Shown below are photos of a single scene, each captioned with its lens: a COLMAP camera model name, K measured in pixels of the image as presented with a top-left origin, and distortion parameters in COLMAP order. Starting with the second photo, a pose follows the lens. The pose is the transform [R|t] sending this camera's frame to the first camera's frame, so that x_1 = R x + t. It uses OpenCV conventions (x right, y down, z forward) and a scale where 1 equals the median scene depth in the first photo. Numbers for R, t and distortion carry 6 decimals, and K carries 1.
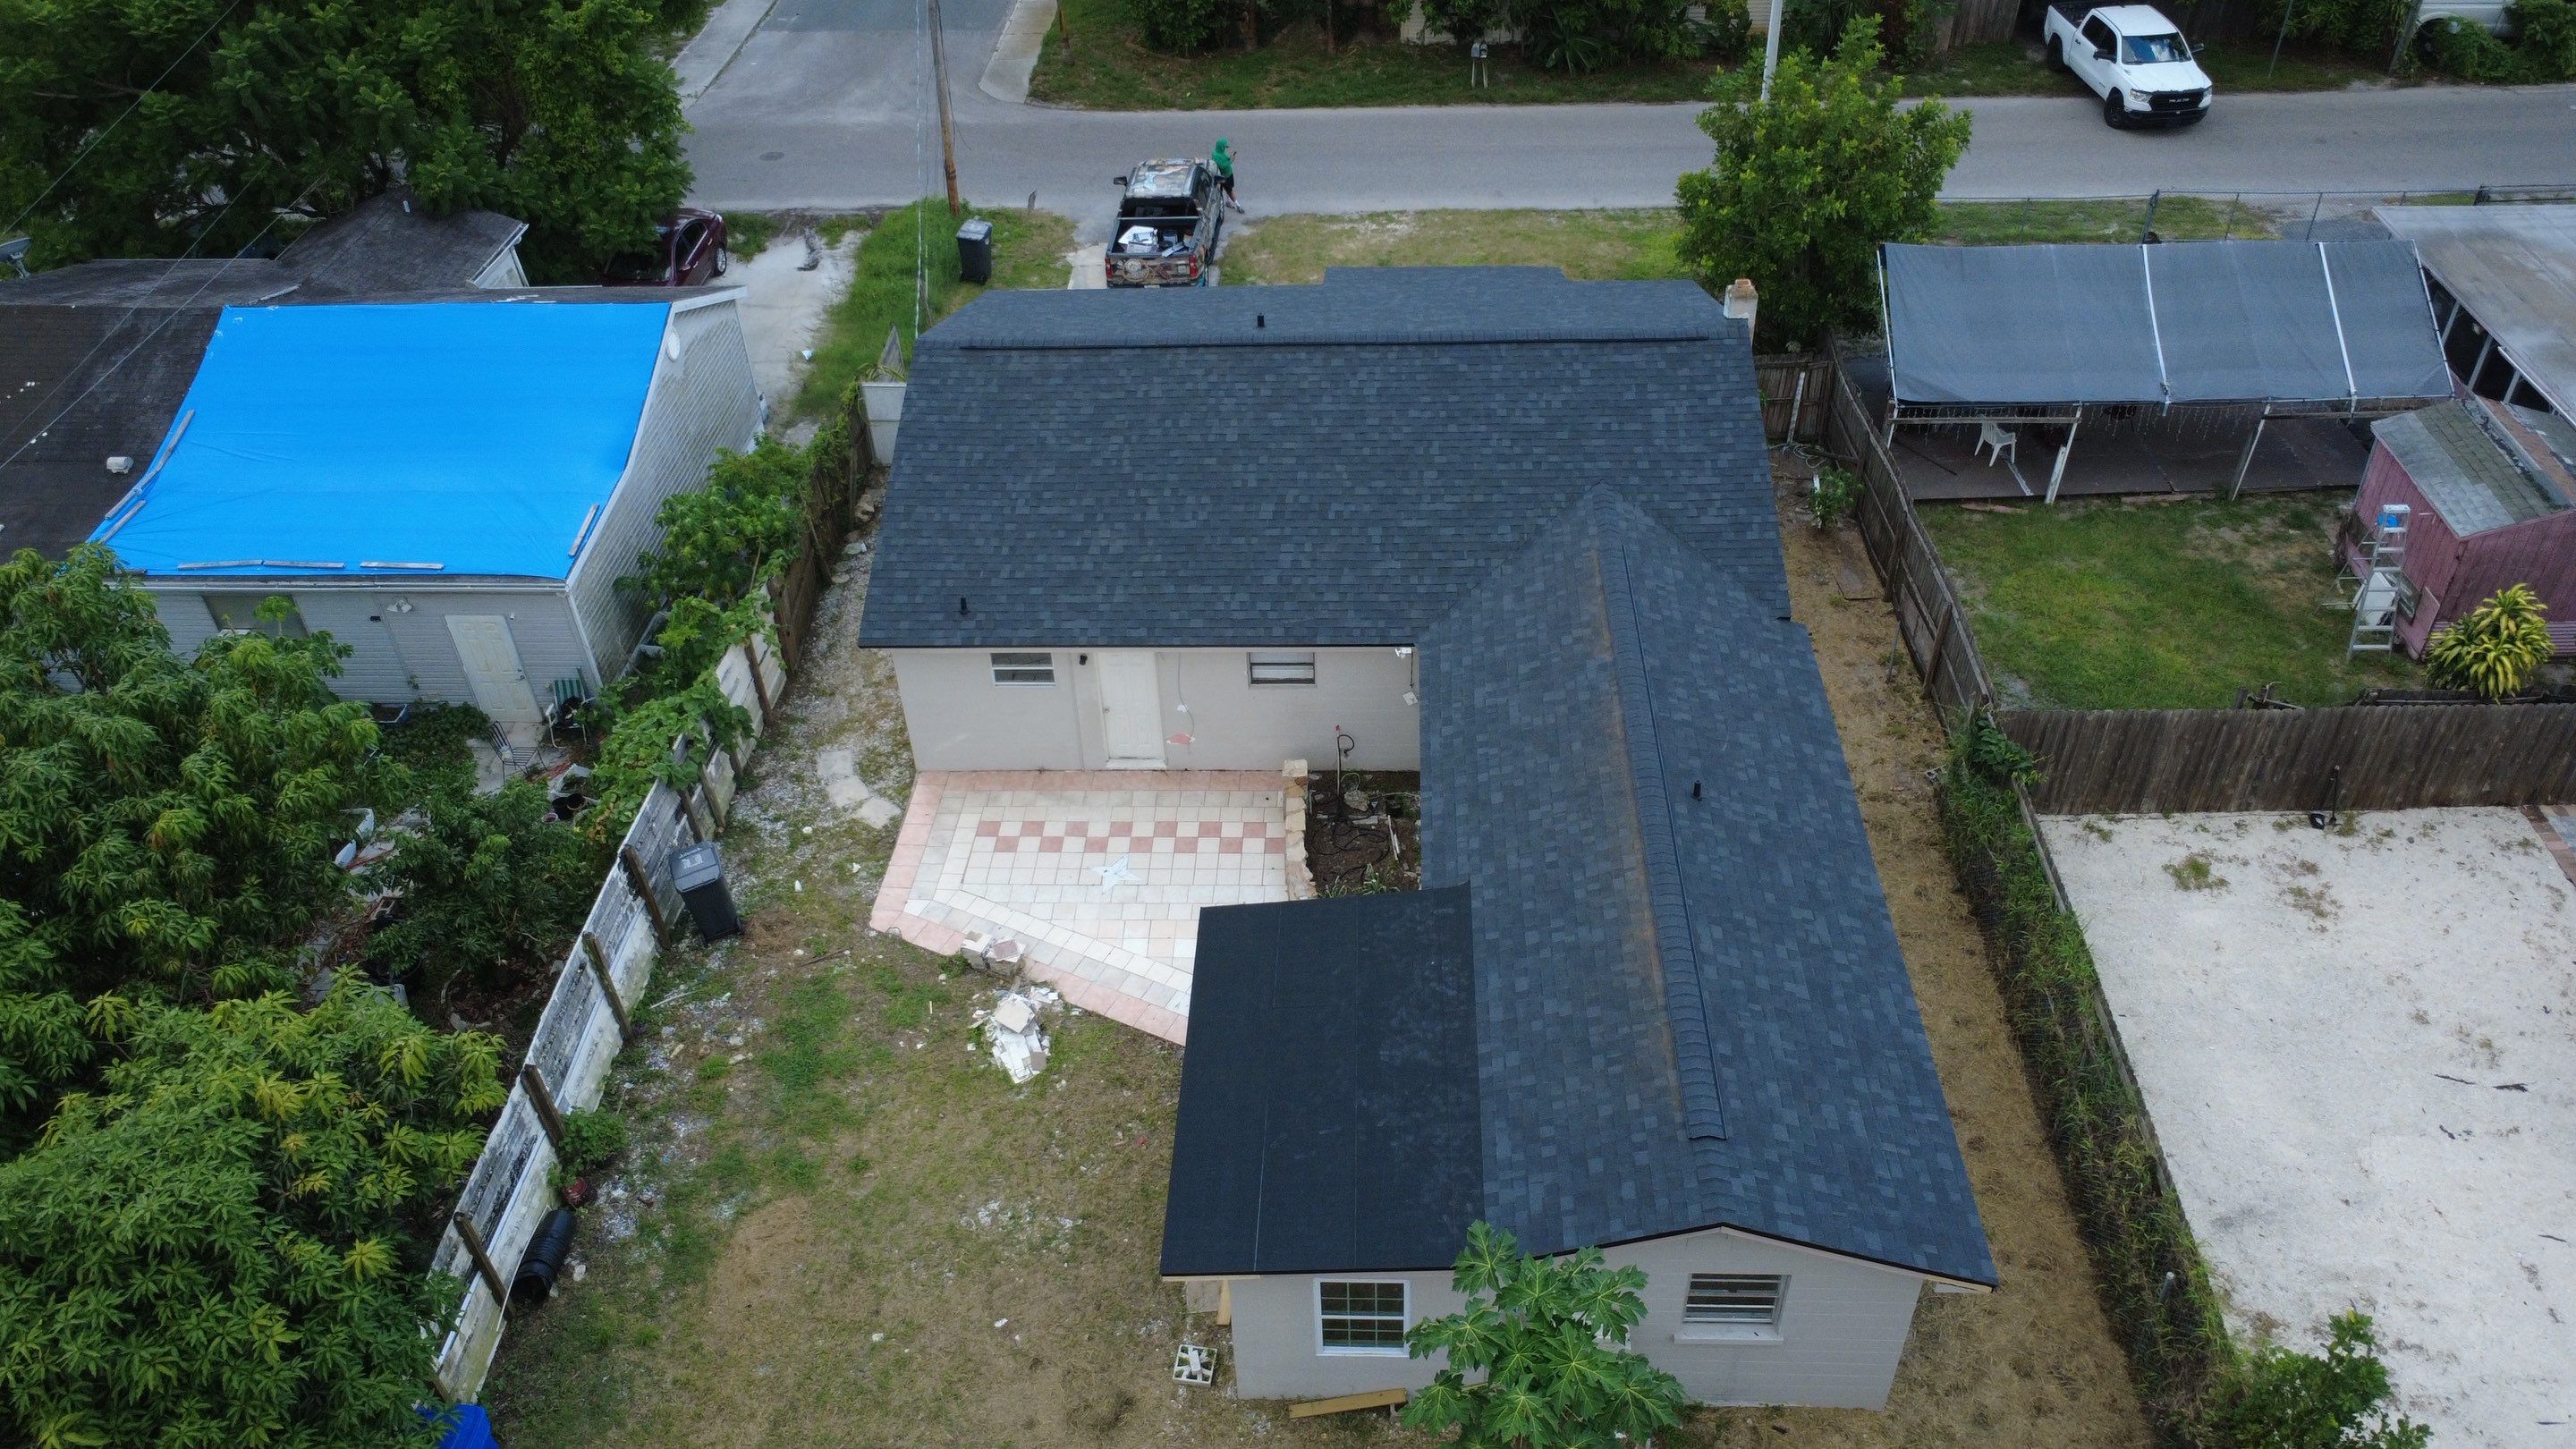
lens RADIAL K [[1873.5, 0, 1285.5], [0, 1873.5, 720.2], [0, 0, 1]] dist [-0.000691, 0.004128]
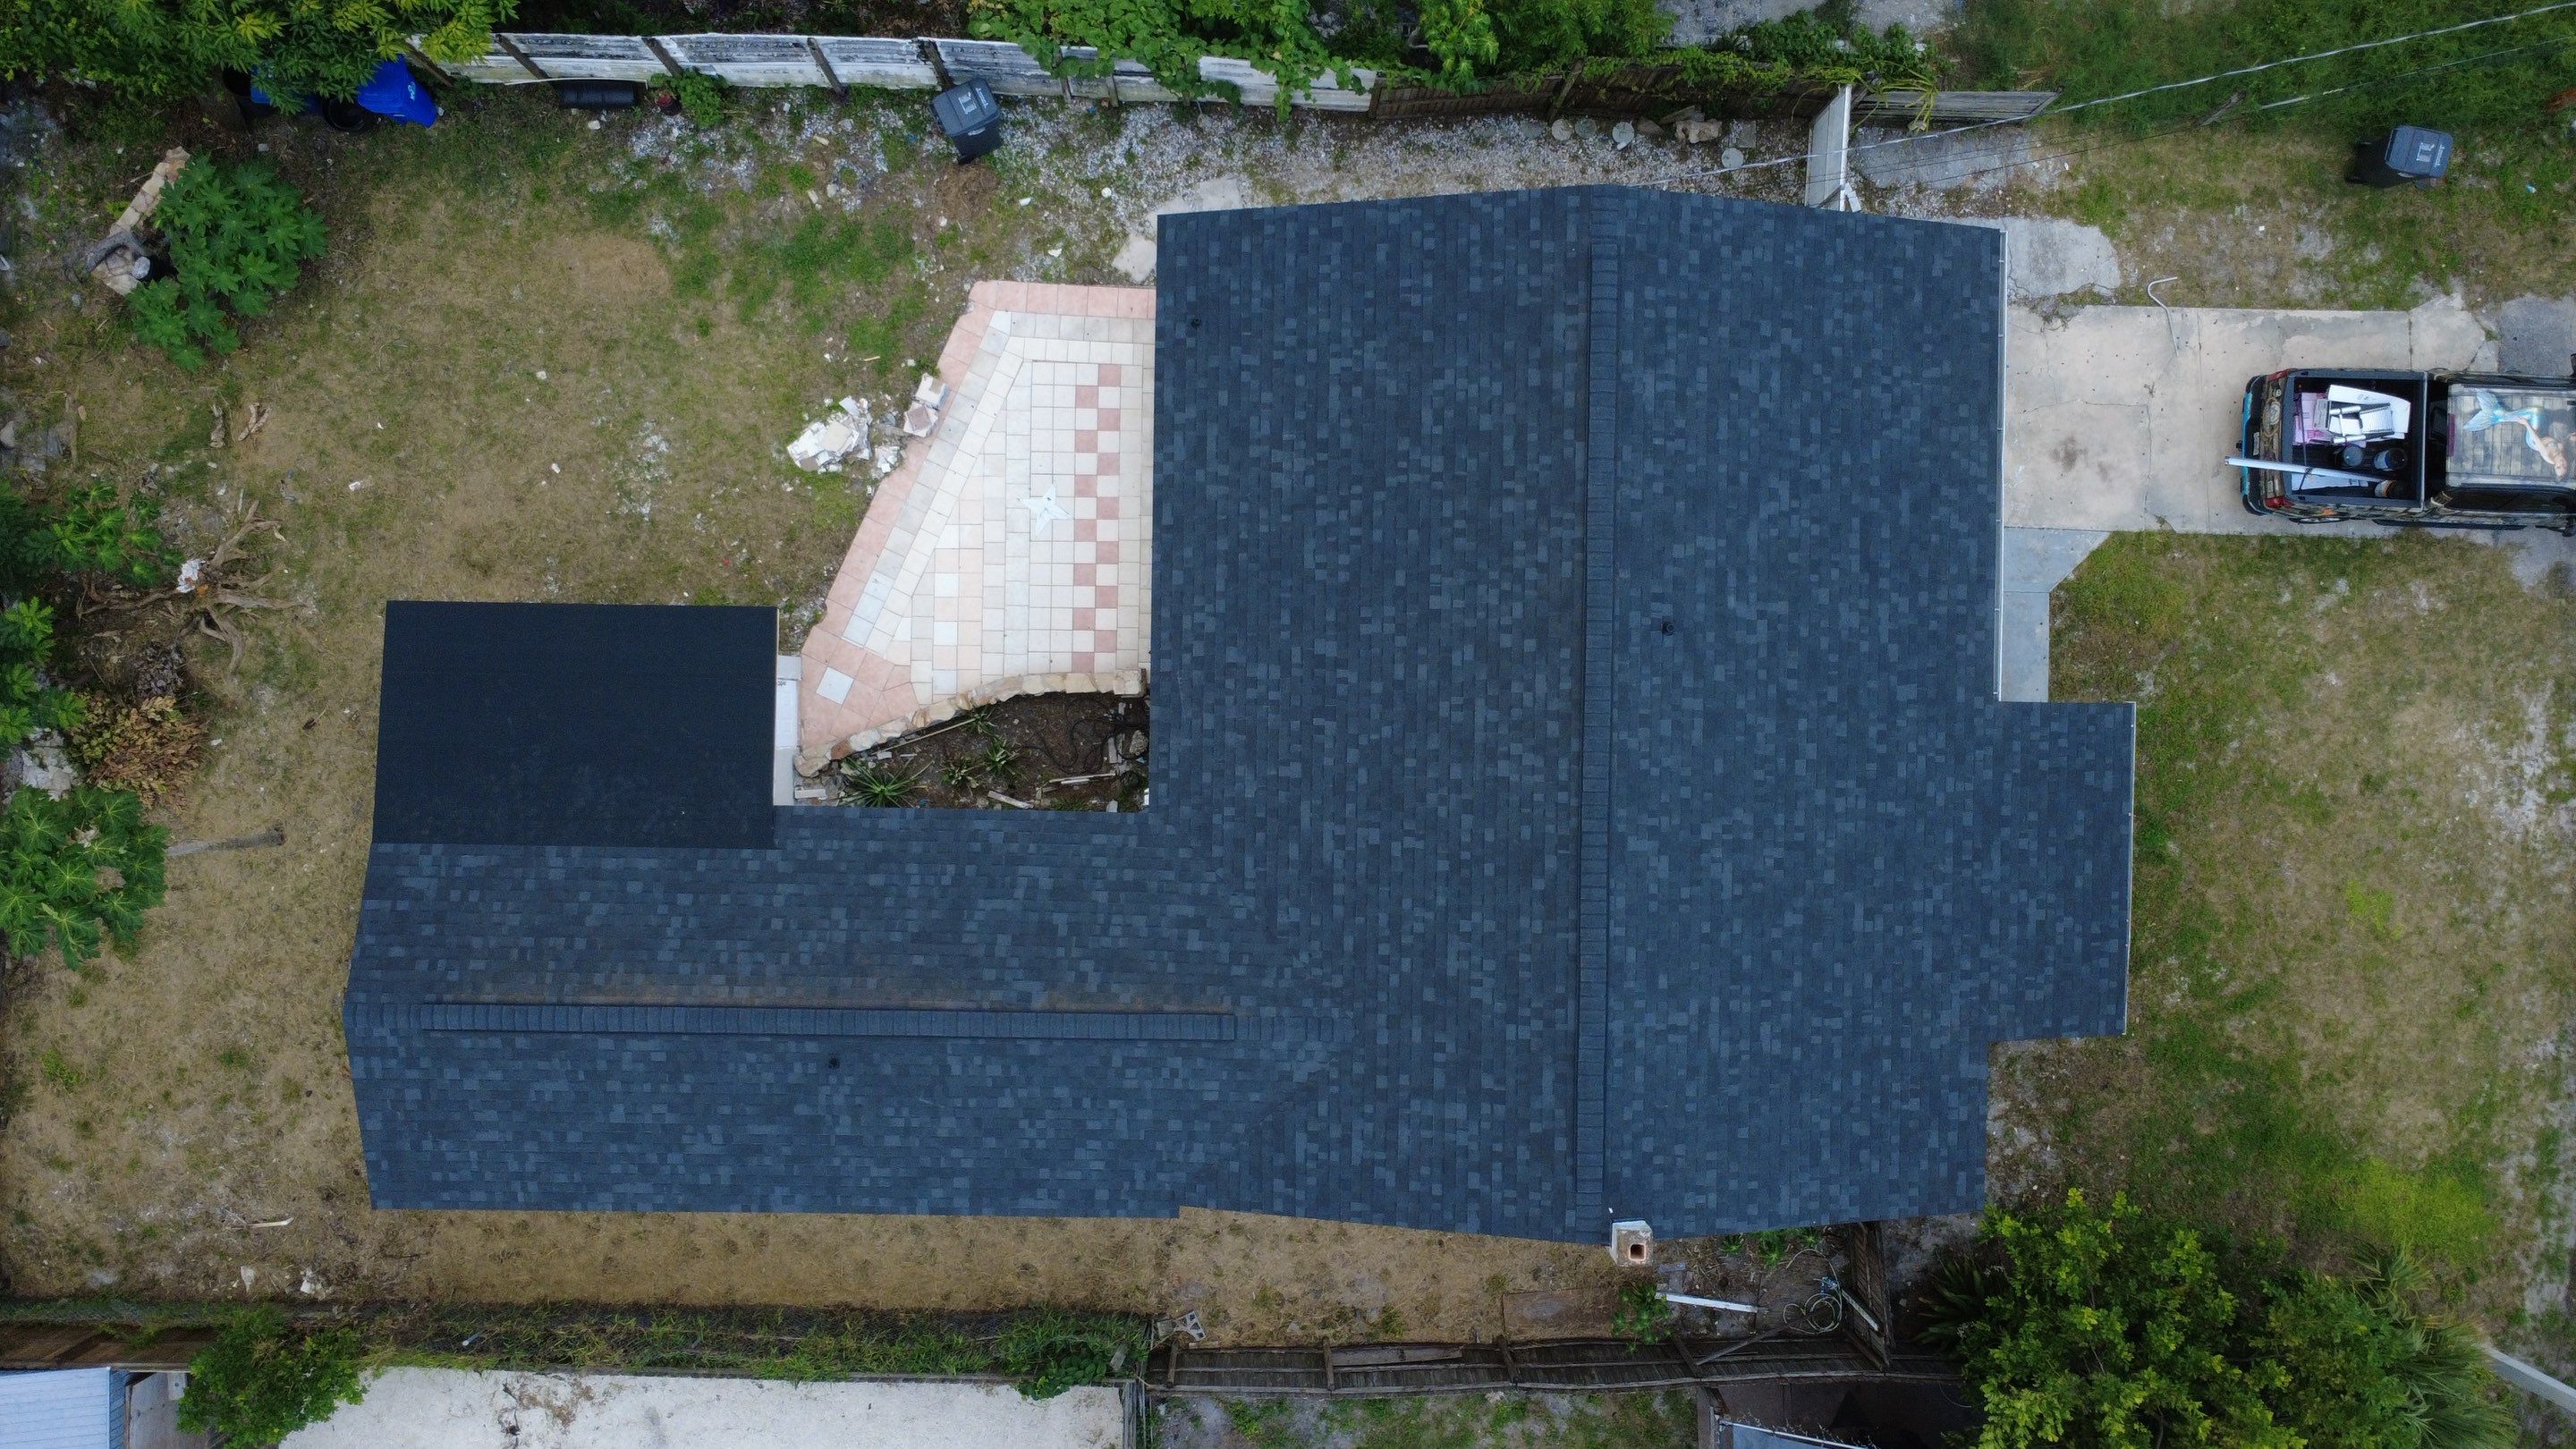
lens RADIAL K [[1873.5, 0, 1284.7], [0, 1873.5, 721.1], [0, 0, 1]] dist [-0.000691, 0.004128]
pose [[0.027679, 0.998750, 0.041613, -0.012711], [-0.637321, -0.014439, 0.770463, -0.779962], [0.770101, -0.047846, 0.636125, 0.427238]]
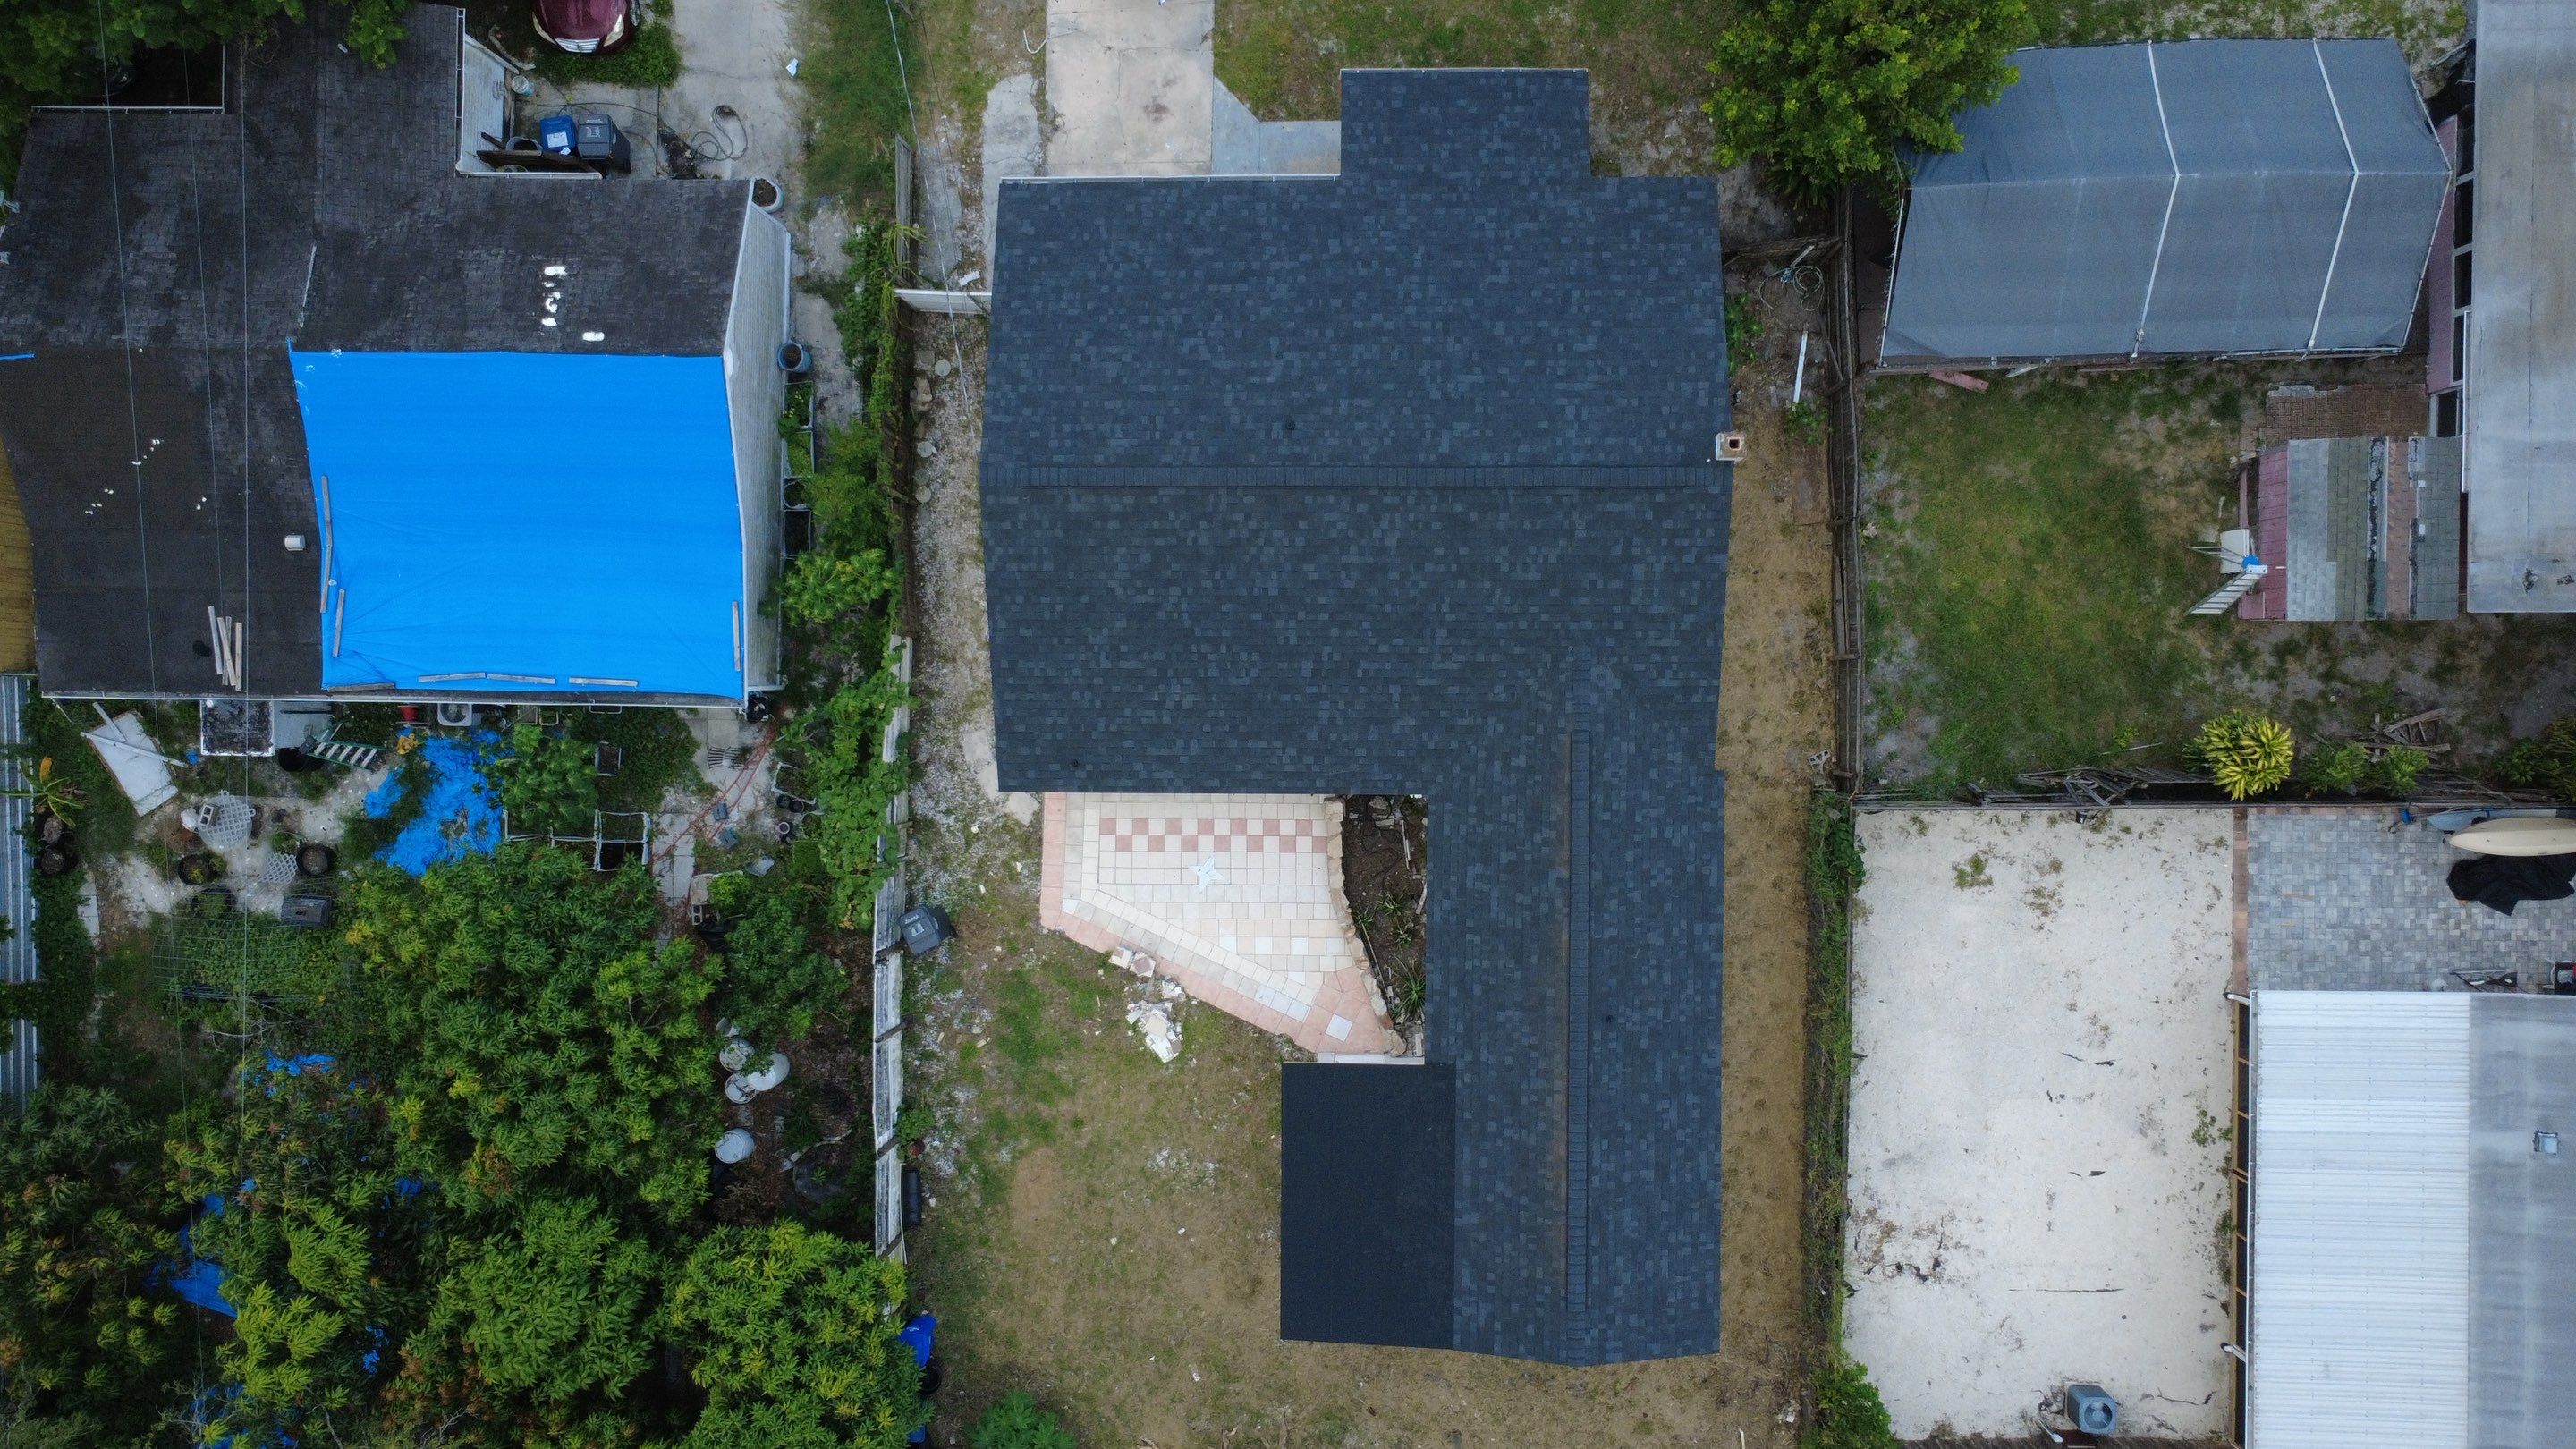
lens RADIAL K [[1873.5, 0, 1285.1], [0, 1873.5, 720.8], [0, 0, 1]] dist [-0.000691, 0.004128]
pose [[0.999181, -0.038394, -0.012790, -0.009637], [0.033711, 0.614842, 0.787930, -1.061346], [-0.022388, -0.787715, 0.615633, 0.220485]]
